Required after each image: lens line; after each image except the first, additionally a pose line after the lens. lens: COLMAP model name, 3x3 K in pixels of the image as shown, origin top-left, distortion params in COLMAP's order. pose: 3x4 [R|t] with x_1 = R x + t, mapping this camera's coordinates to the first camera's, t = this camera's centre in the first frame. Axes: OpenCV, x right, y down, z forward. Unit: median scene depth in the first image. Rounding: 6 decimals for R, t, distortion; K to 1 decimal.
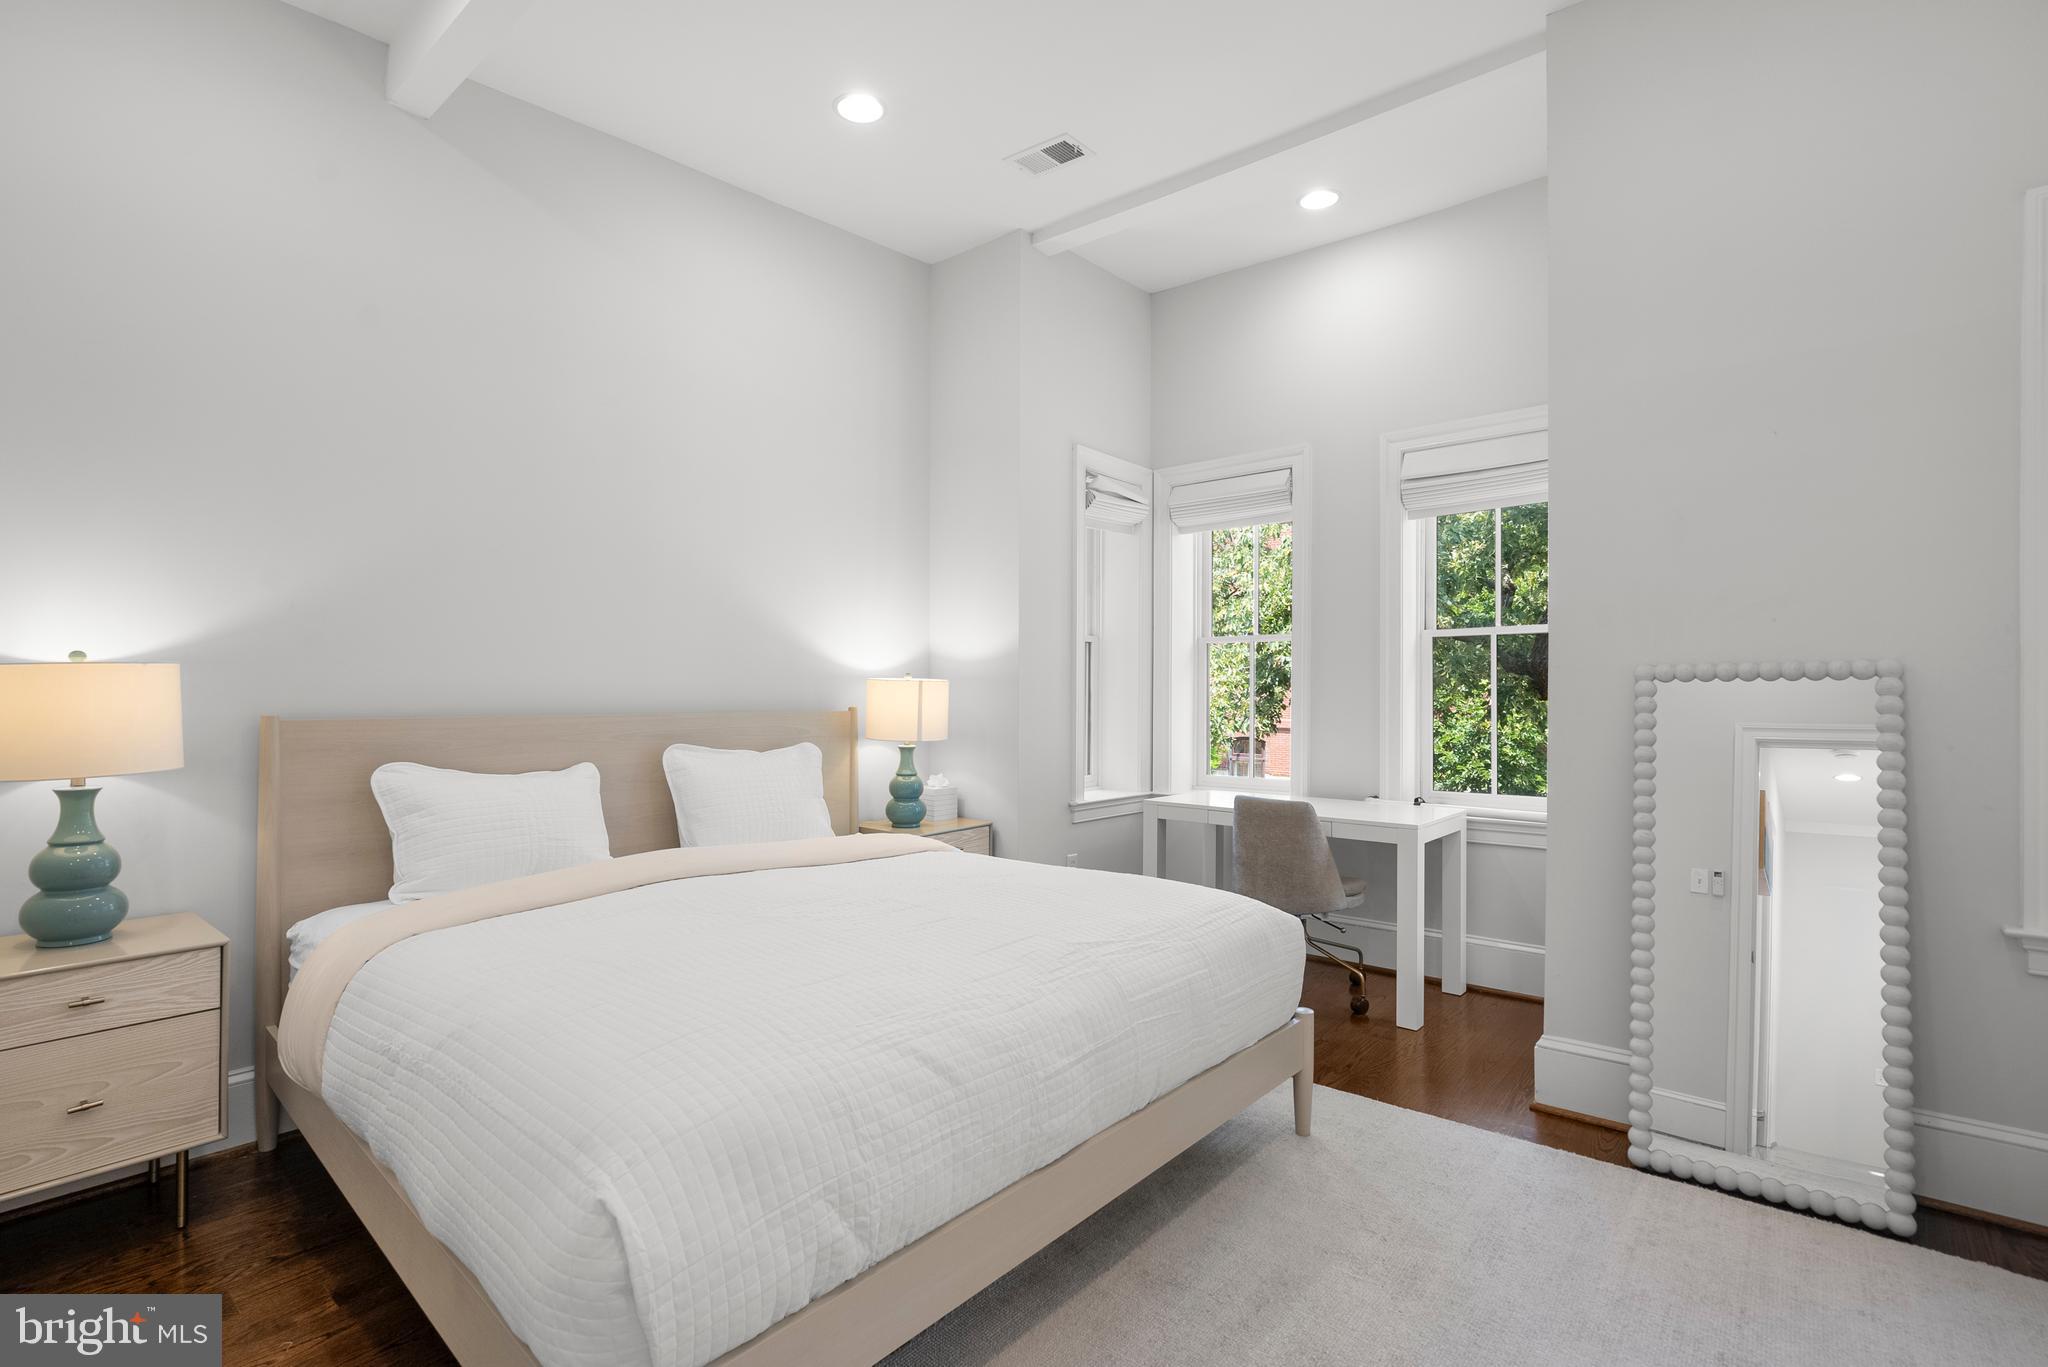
lens RADIAL K [[935.4, 0, 1028.5], [0, 935.4, 688.6], [0, 0, 1]] dist [-0.000366, 0.000644]
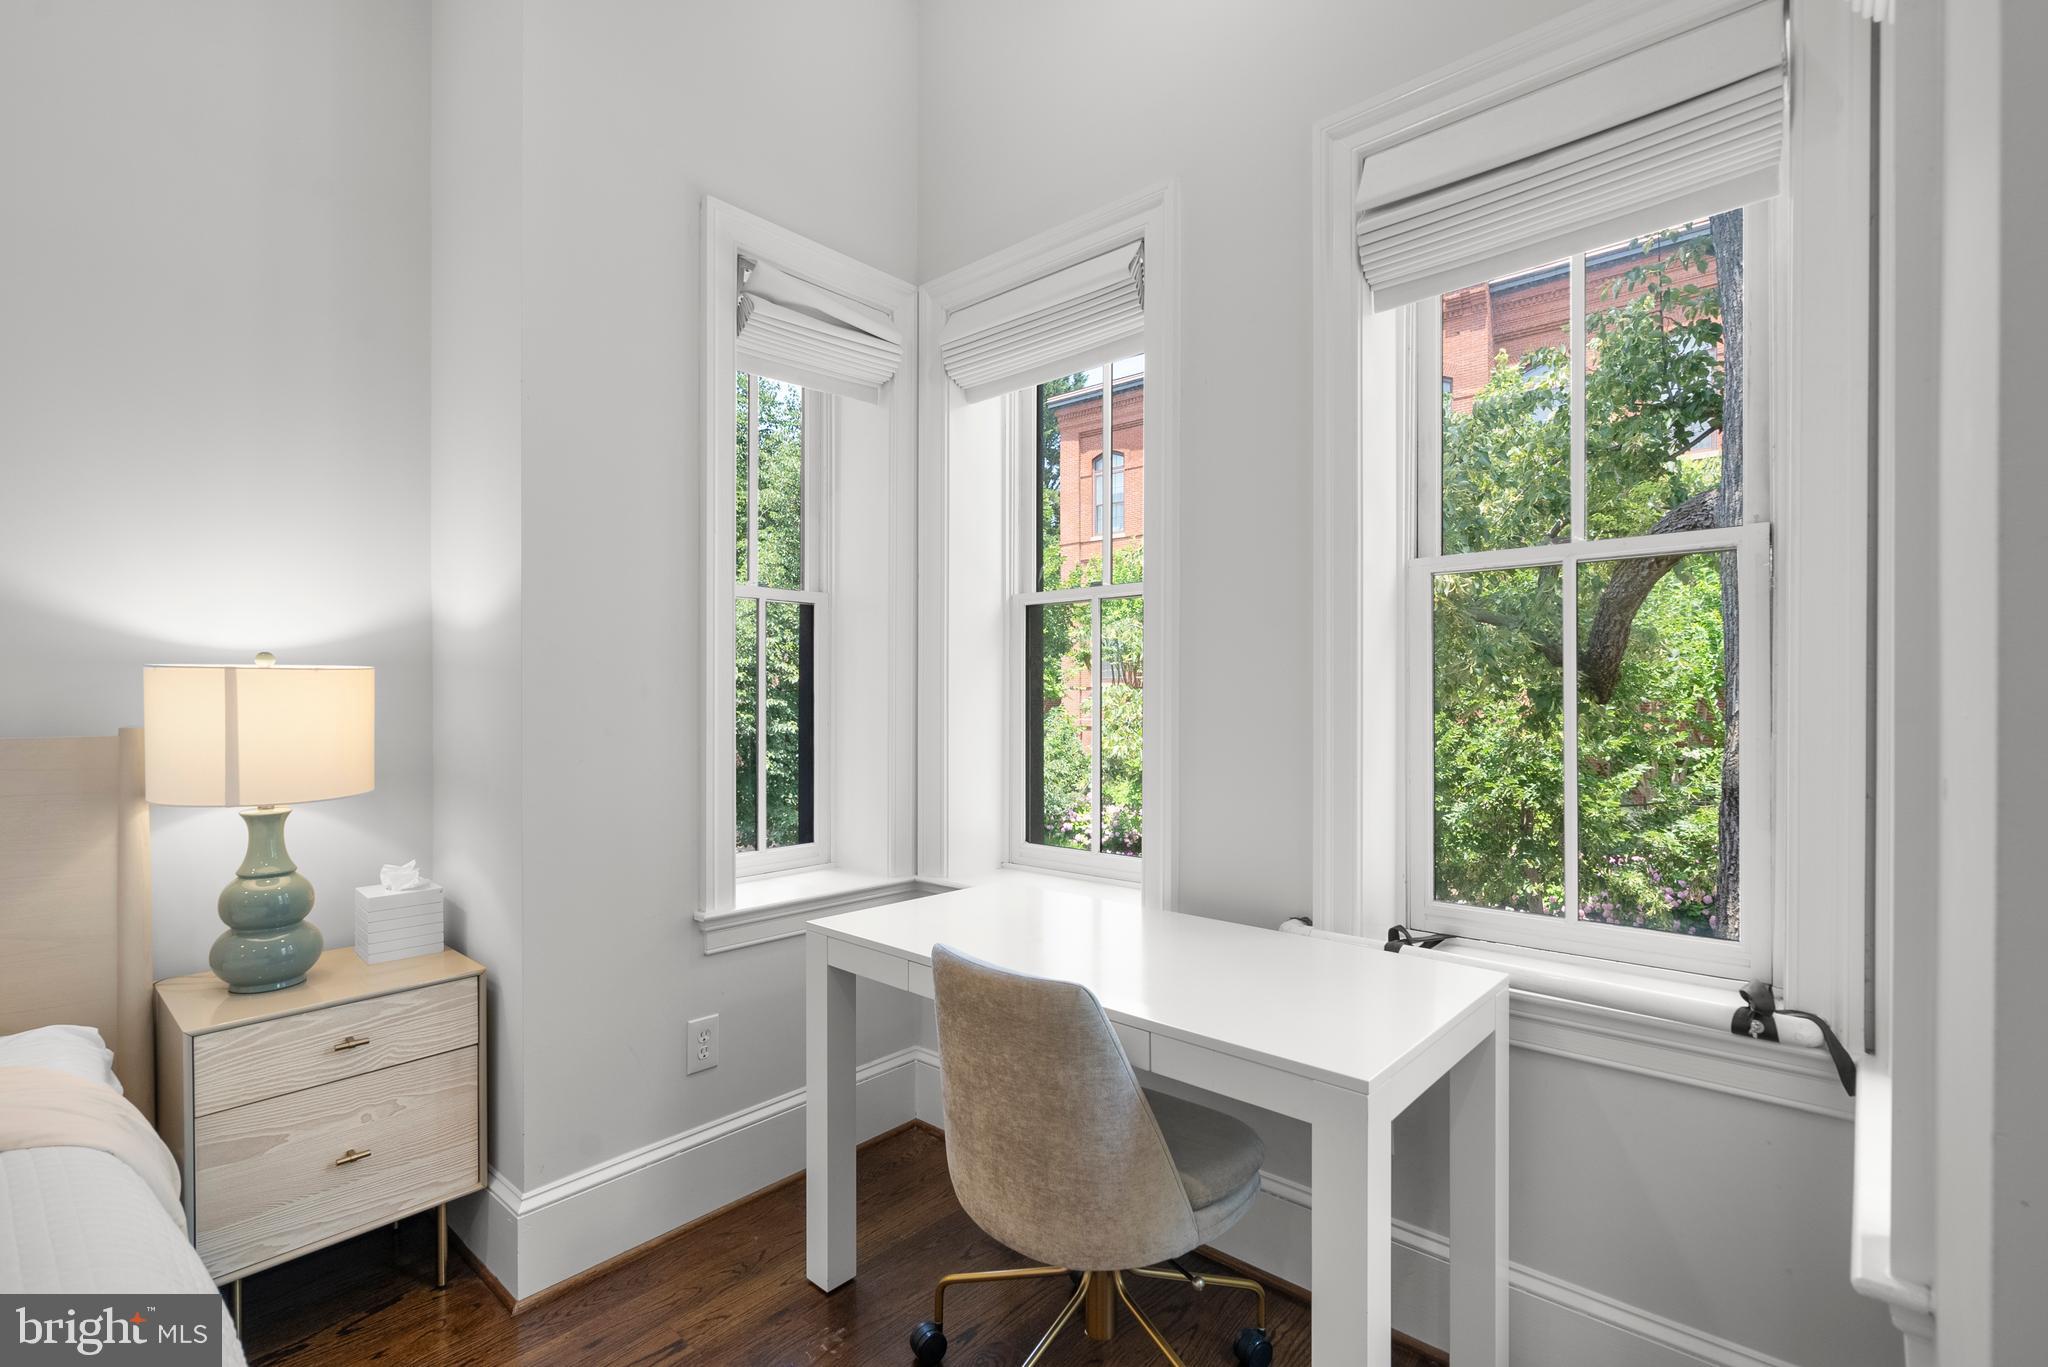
lens RADIAL K [[935.4, 0, 1019.7], [0, 935.4, 693.6], [0, 0, 1]] dist [-0.000366, 0.000644]
pose [[0.999482, -0.003062, -0.032037, 0.232354], [0.003129, 0.999993, 0.002053, 0.003239], [0.032030, -0.002152, 0.999485, 0.507120]]
